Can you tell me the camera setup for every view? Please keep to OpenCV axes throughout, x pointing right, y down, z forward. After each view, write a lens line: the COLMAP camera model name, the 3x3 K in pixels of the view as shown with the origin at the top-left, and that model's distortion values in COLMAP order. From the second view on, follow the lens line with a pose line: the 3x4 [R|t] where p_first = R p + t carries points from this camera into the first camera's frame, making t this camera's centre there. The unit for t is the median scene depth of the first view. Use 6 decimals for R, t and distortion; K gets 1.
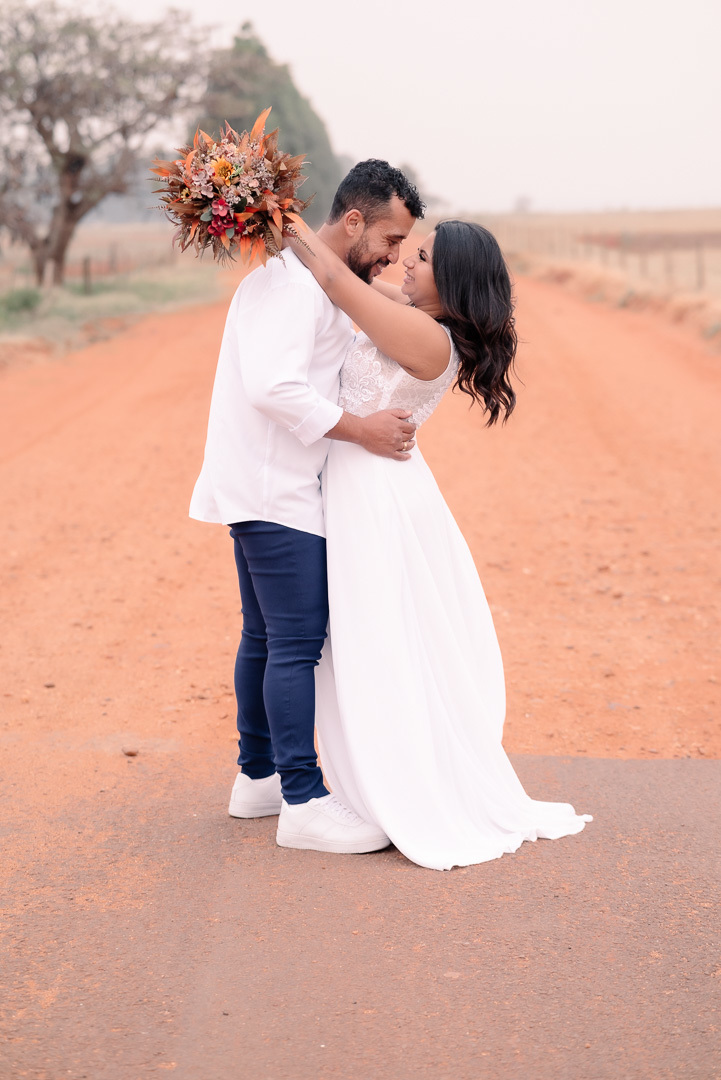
lens RADIAL K [[2672.2, 0, 310.9], [0, 2672.2, 519.9], [0, 0, 1]] dist [0.391675, 0.000000]
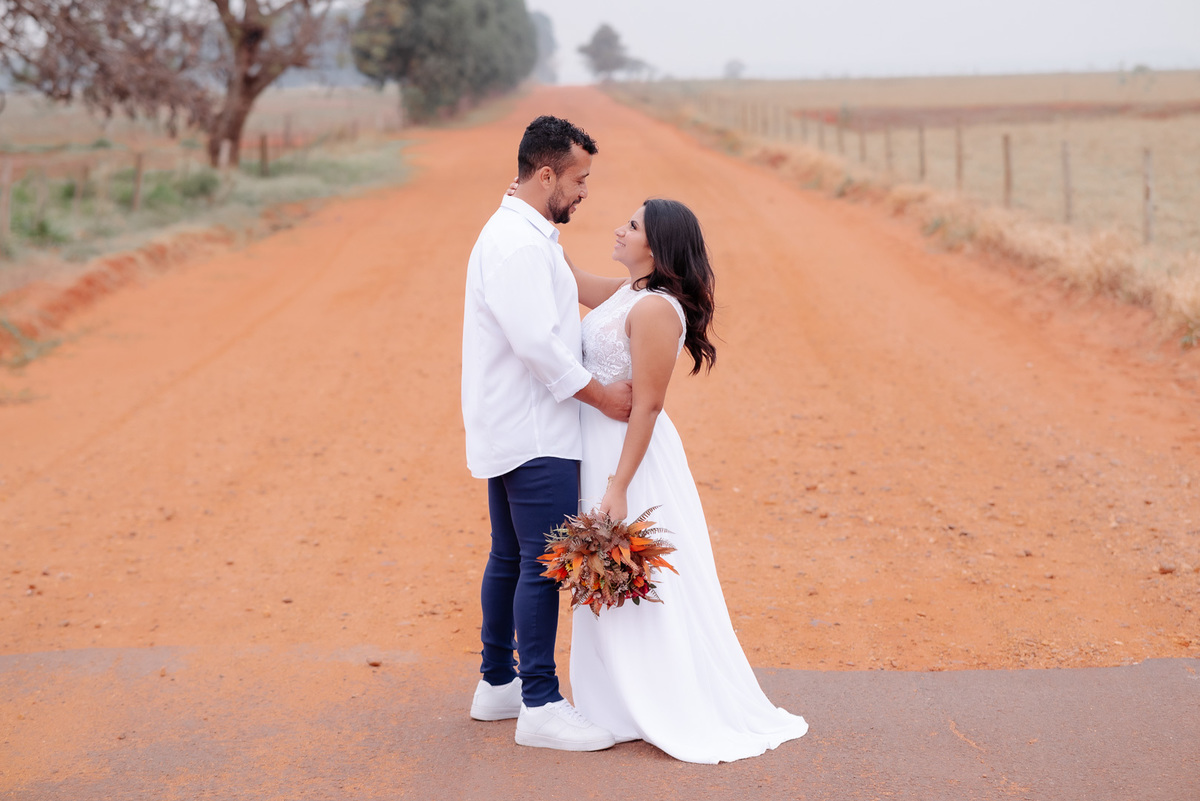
lens RADIAL K [[2969.1, 0, 600.1], [0, 2969.1, 401.1], [0, 0, 1]] dist [0.391675, 0.000000]
pose [[0.999365, 0.008559, 0.034581, -0.011679], [-0.008400, 0.999953, -0.004753, -0.009642], [-0.034620, 0.004459, 0.999391, -0.139971]]
